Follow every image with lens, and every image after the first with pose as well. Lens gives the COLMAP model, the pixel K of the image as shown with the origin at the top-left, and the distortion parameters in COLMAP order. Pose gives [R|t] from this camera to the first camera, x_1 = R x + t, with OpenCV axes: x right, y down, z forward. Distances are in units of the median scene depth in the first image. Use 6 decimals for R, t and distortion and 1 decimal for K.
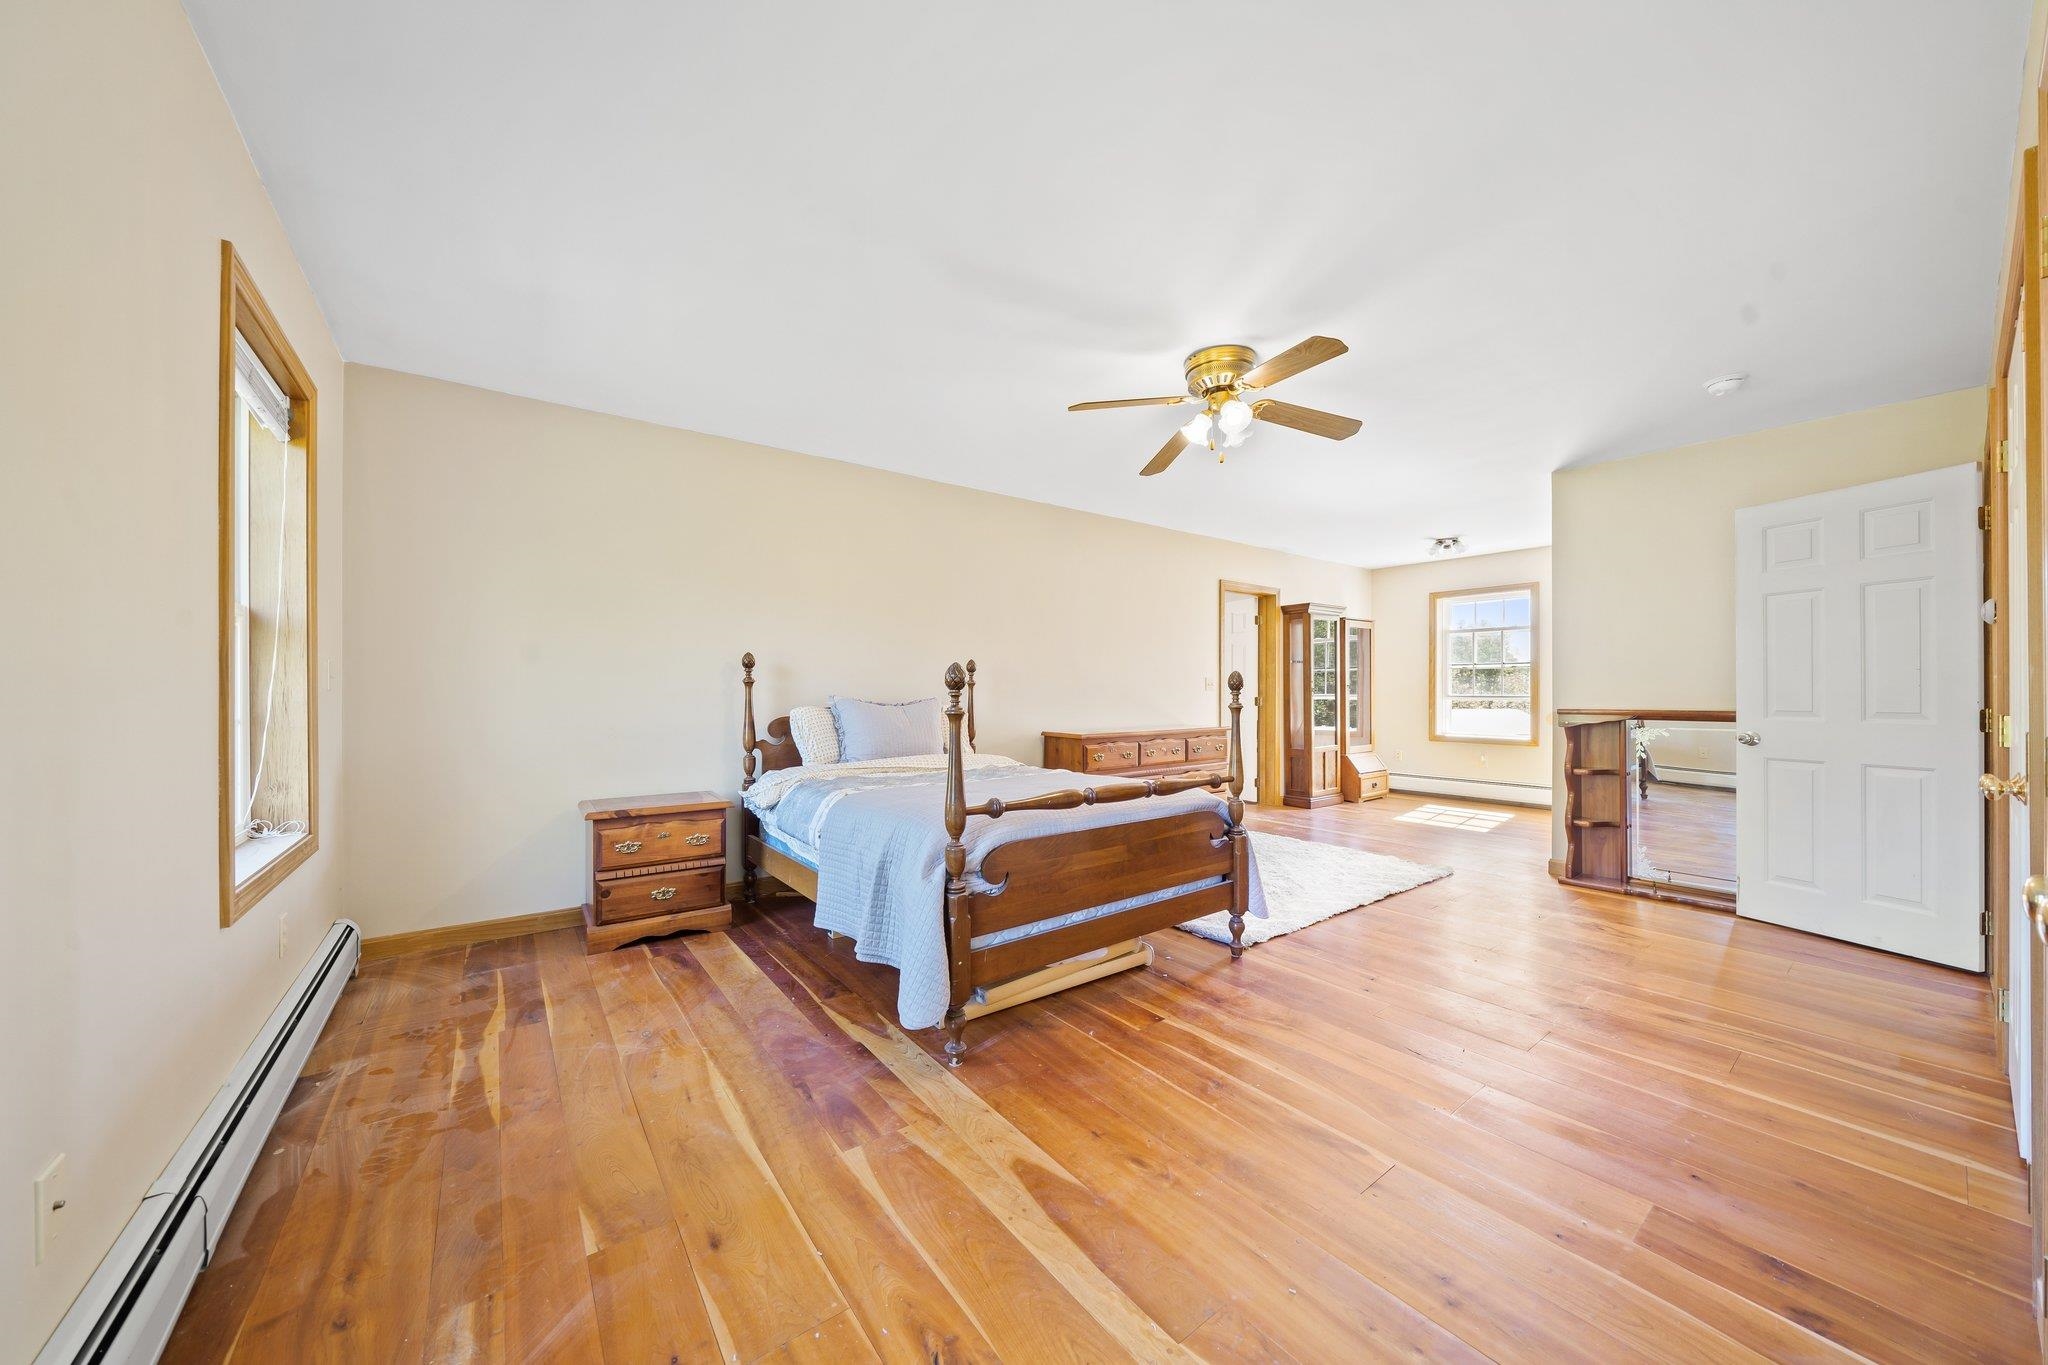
lens RADIAL K [[704.3, 0, 1015.1], [0, 704.3, 690.7], [0, 0, 1]] dist [0.002379, 0.000025]
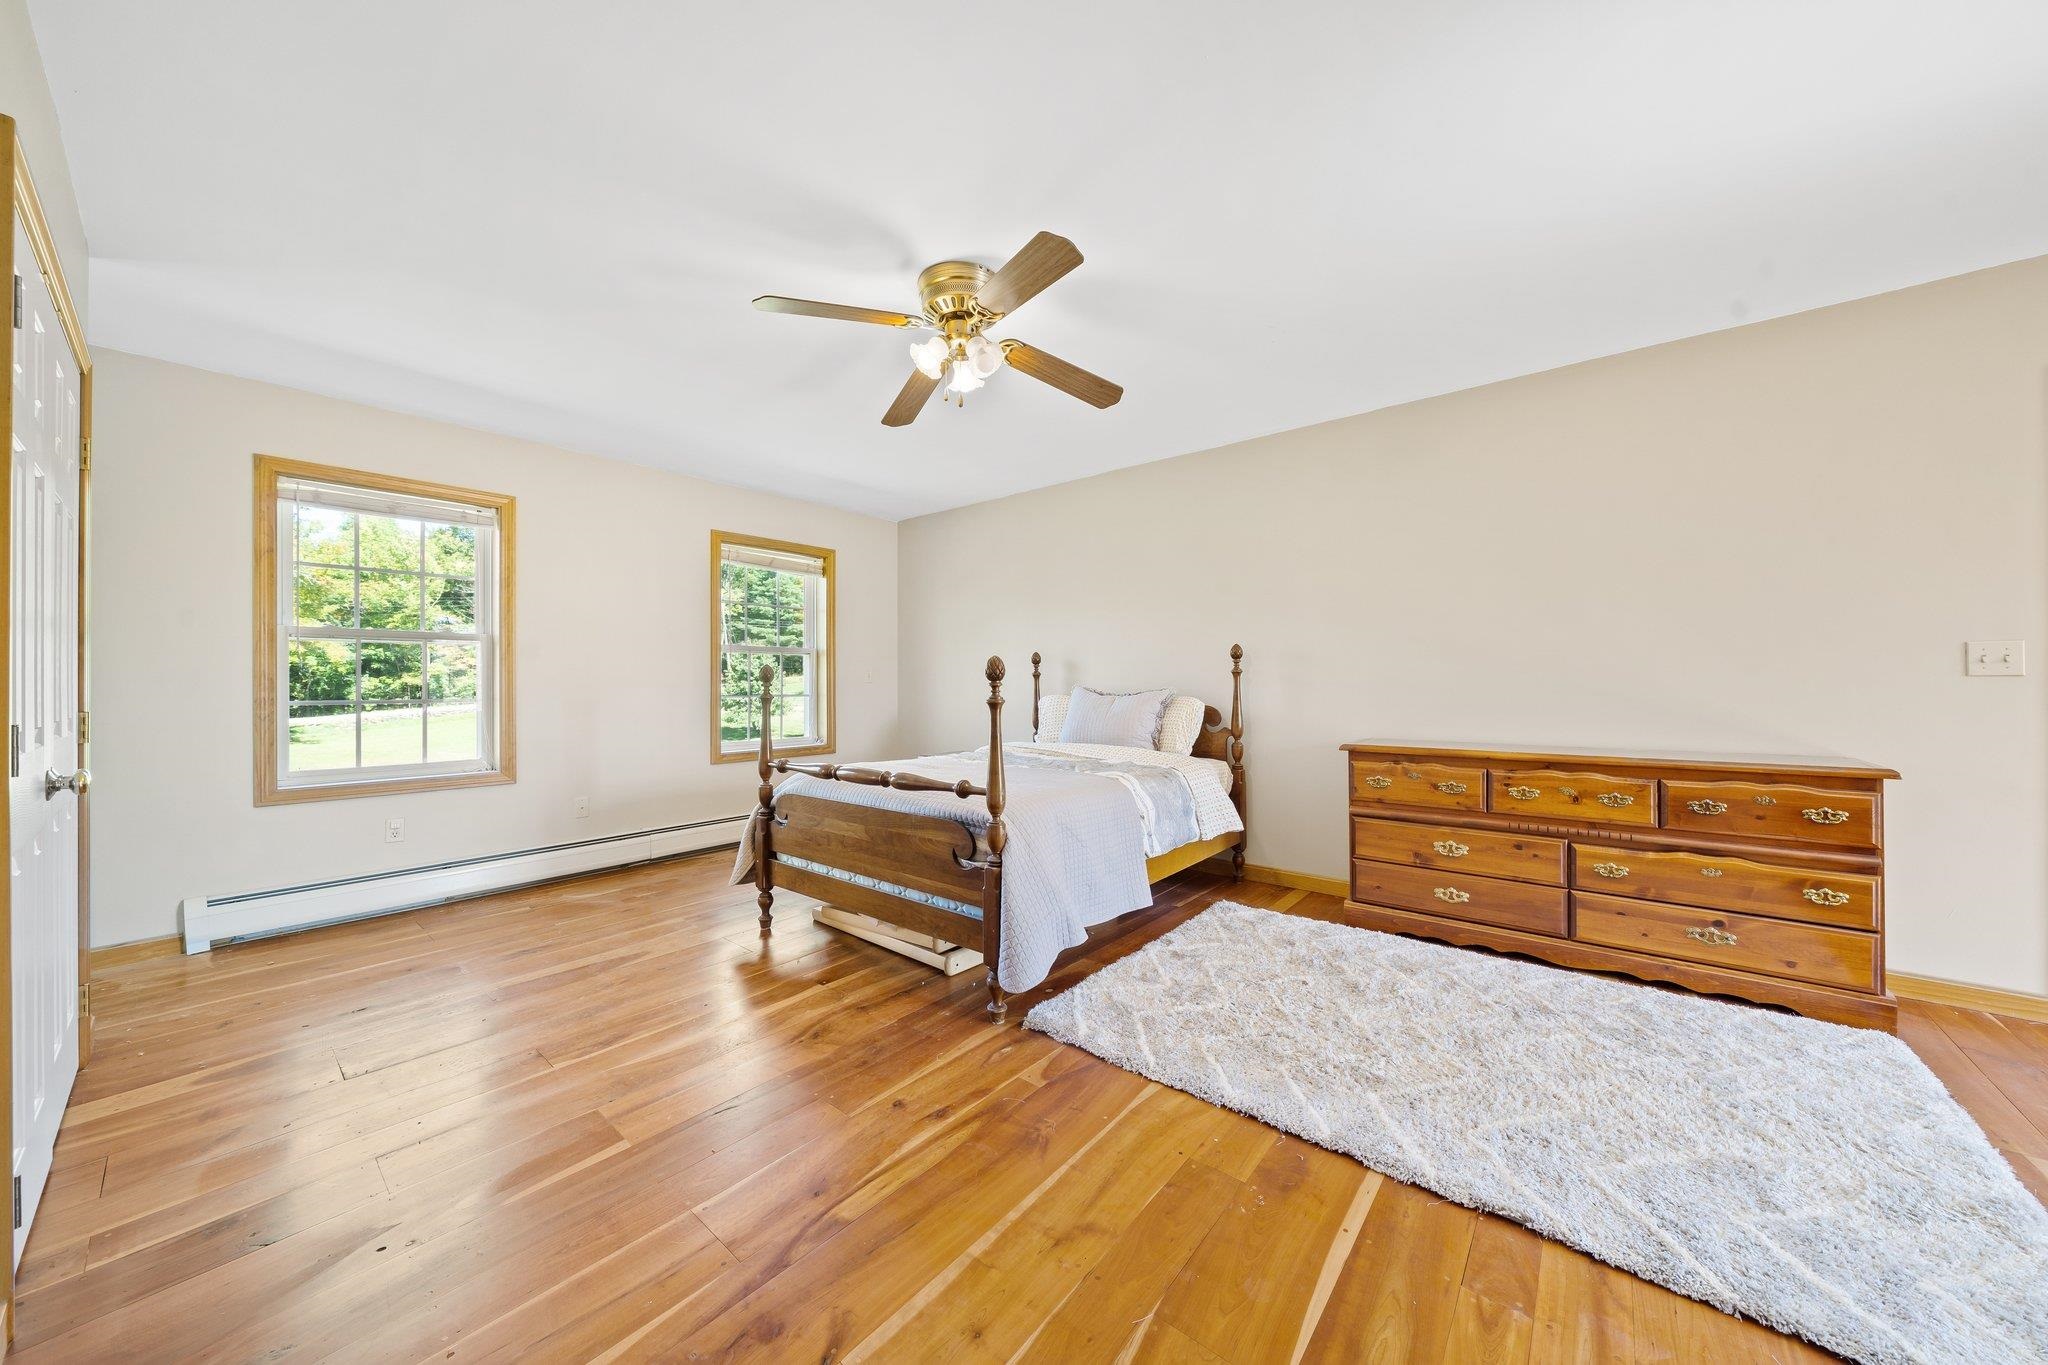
lens RADIAL K [[704.3, 0, 1015.6], [0, 704.3, 680.7], [0, 0, 1]] dist [0.002379, 0.000025]
pose [[0.230648, -0.002503, -0.973034, 1.009770], [0.003630, 0.999992, -0.001712, 0.000631], [0.973031, -0.003137, 0.230655, 0.784003]]
